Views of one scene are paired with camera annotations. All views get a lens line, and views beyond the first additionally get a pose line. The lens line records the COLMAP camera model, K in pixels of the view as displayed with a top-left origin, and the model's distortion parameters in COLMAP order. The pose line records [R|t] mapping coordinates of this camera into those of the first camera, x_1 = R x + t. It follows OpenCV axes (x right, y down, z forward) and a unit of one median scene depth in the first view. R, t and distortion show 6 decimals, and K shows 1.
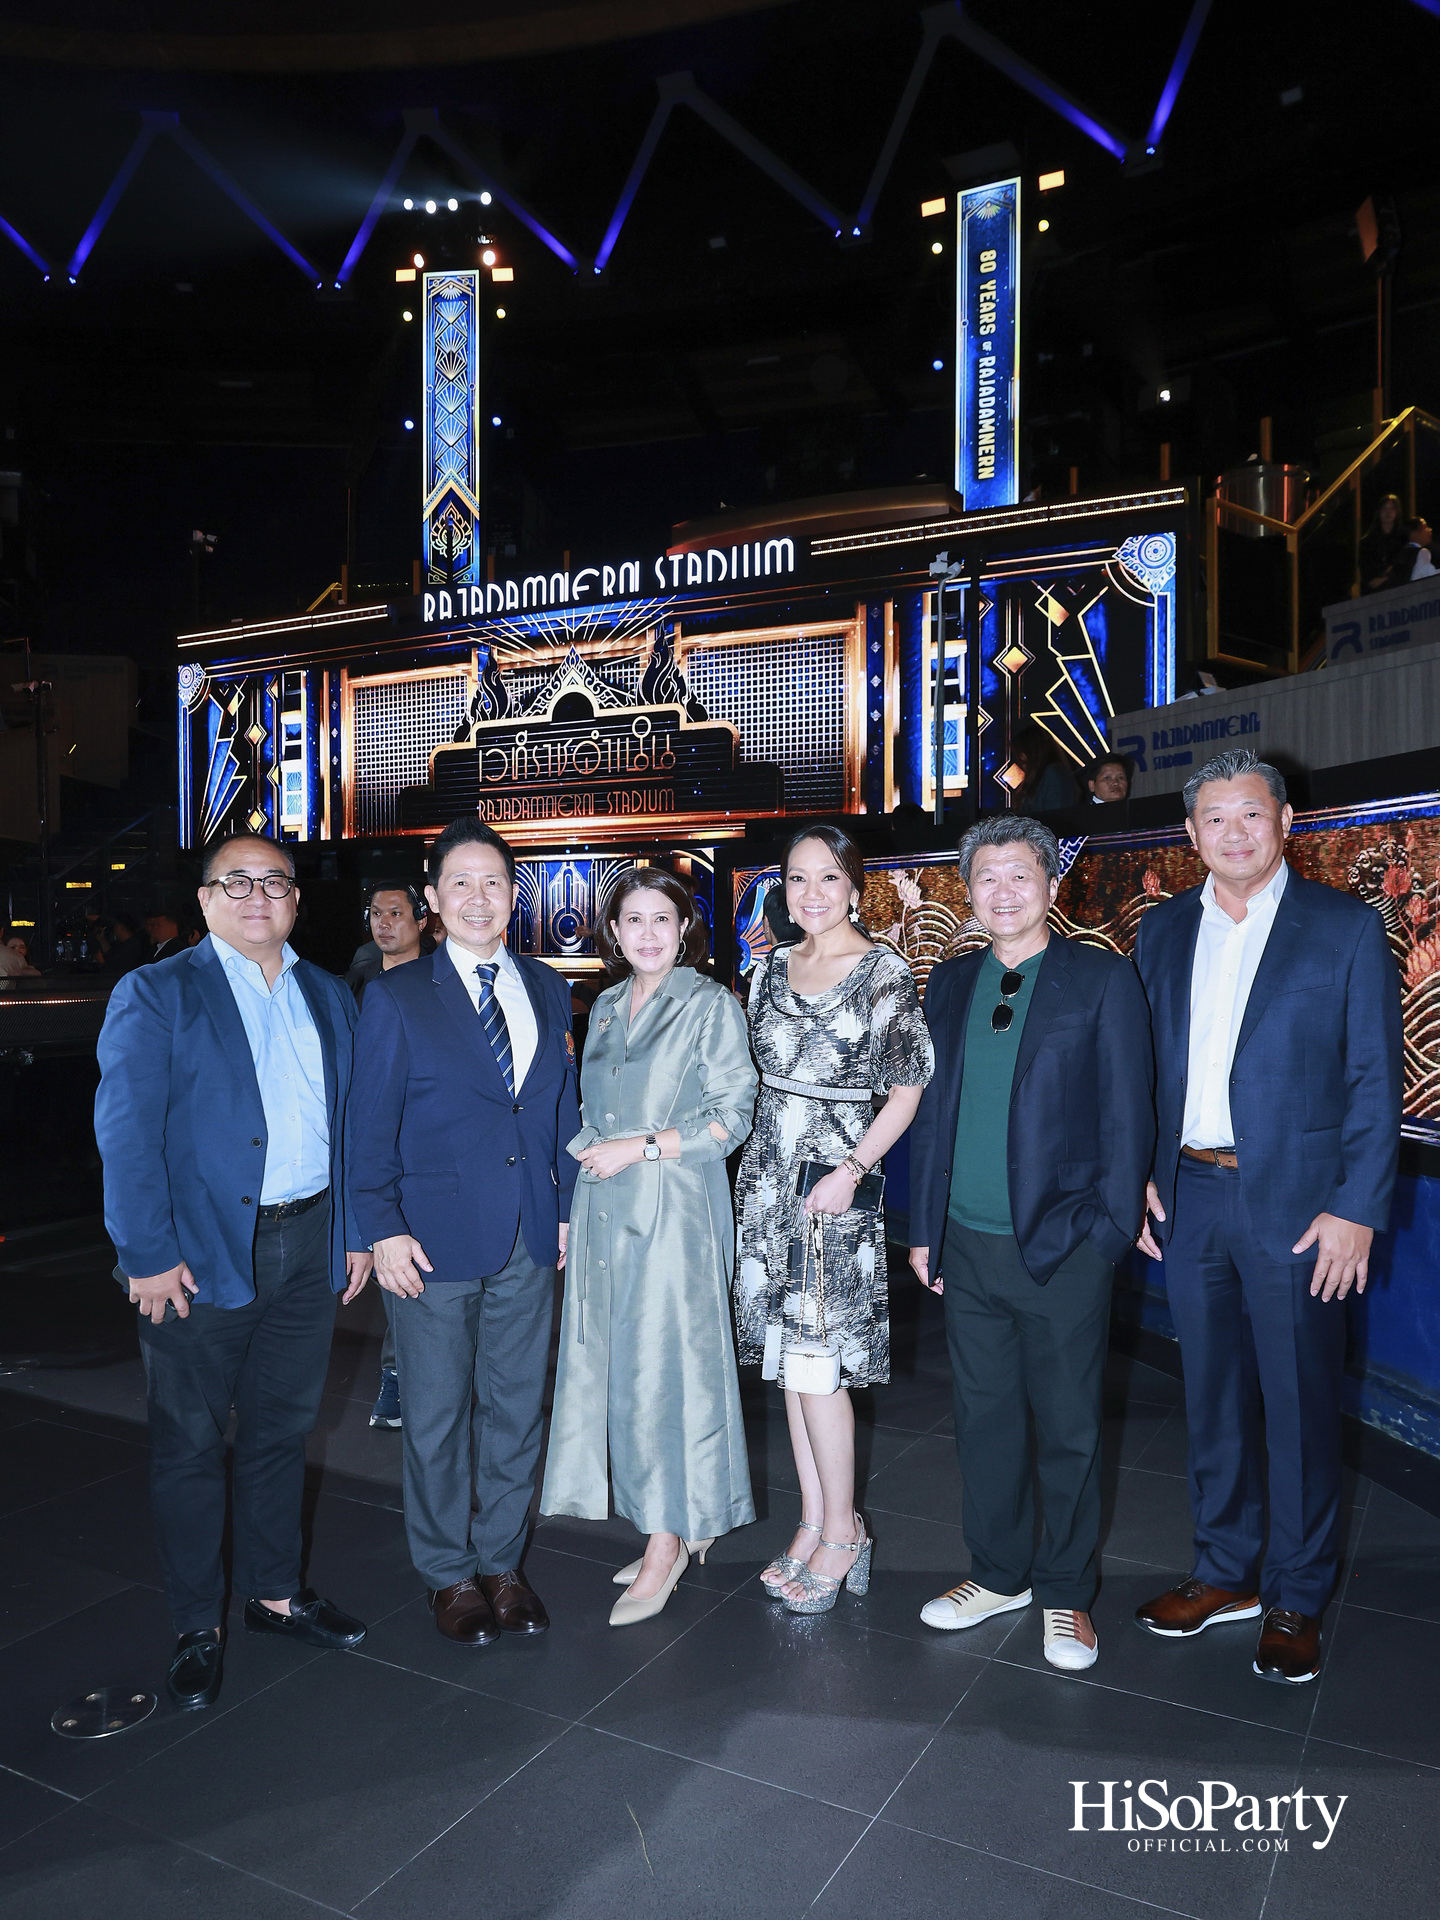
lens RADIAL K [[1464.8, 0, 720.0], [0, 1464.8, 960.0], [0, 0, 1]] dist [-0.000618, 0.002689]
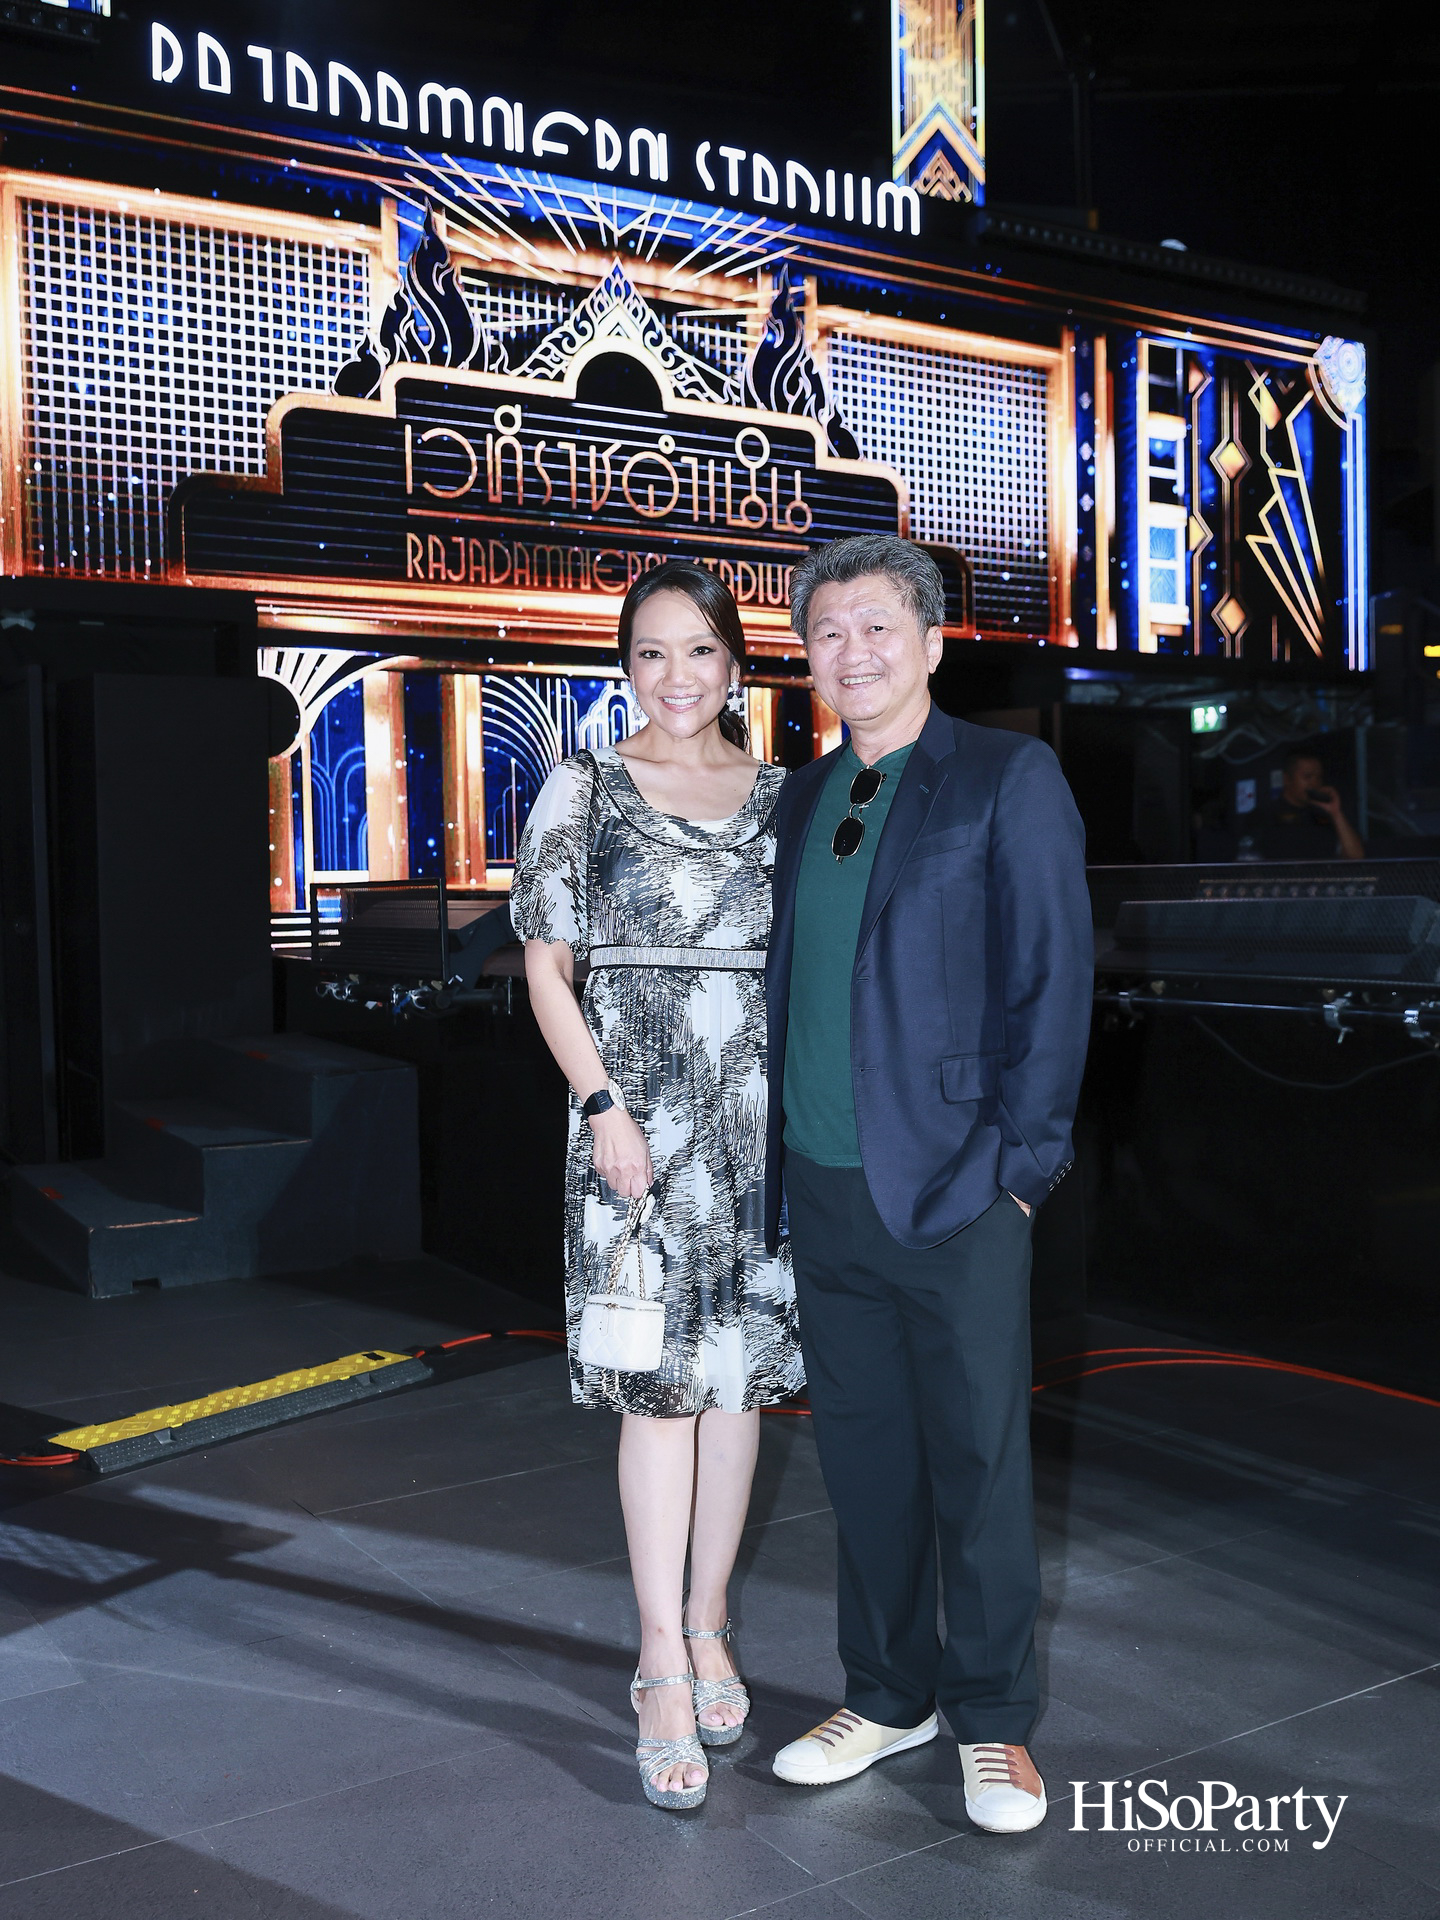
lens RADIAL K [[1958.6, 0, 720.0], [0, 1958.6, 960.0], [0, 0, 1]] dist [0.016380, -0.015675]
pose [[0.479468, -0.038659, 0.876707, -0.718069], [0.029145, 0.999180, 0.028120, 0.013136], [-0.877075, 0.012068, 0.480202, 0.659035]]
